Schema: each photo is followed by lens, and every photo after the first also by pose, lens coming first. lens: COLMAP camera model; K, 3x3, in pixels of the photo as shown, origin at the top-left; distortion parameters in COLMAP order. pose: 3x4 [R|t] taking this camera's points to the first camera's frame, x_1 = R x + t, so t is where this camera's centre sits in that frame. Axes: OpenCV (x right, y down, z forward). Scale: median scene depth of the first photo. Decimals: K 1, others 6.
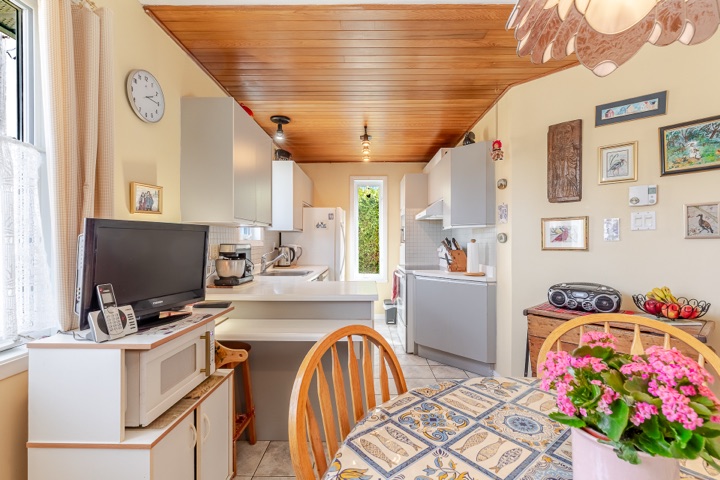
lens RADIAL K [[324.0, 0, 360.0], [0, 324.0, 240.0], [0, 0, 1]] dist [-0.000067, -0.000045]
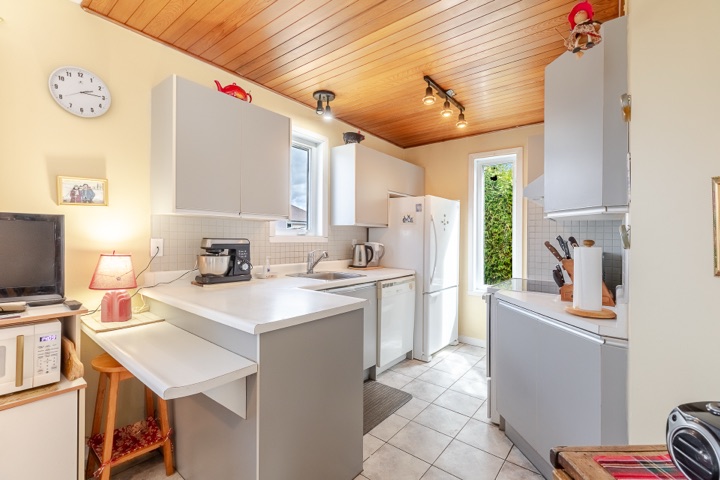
lens RADIAL K [[321.3, 0, 371.4], [0, 321.3, 230.5], [0, 0, 1]] dist [-0.000579, -0.000357]
pose [[0.792766, 0.002833, -0.609519, 0.504225], [-0.019273, 0.999606, -0.020421, 0.000293], [0.609221, 0.027937, 0.792508, 0.554955]]
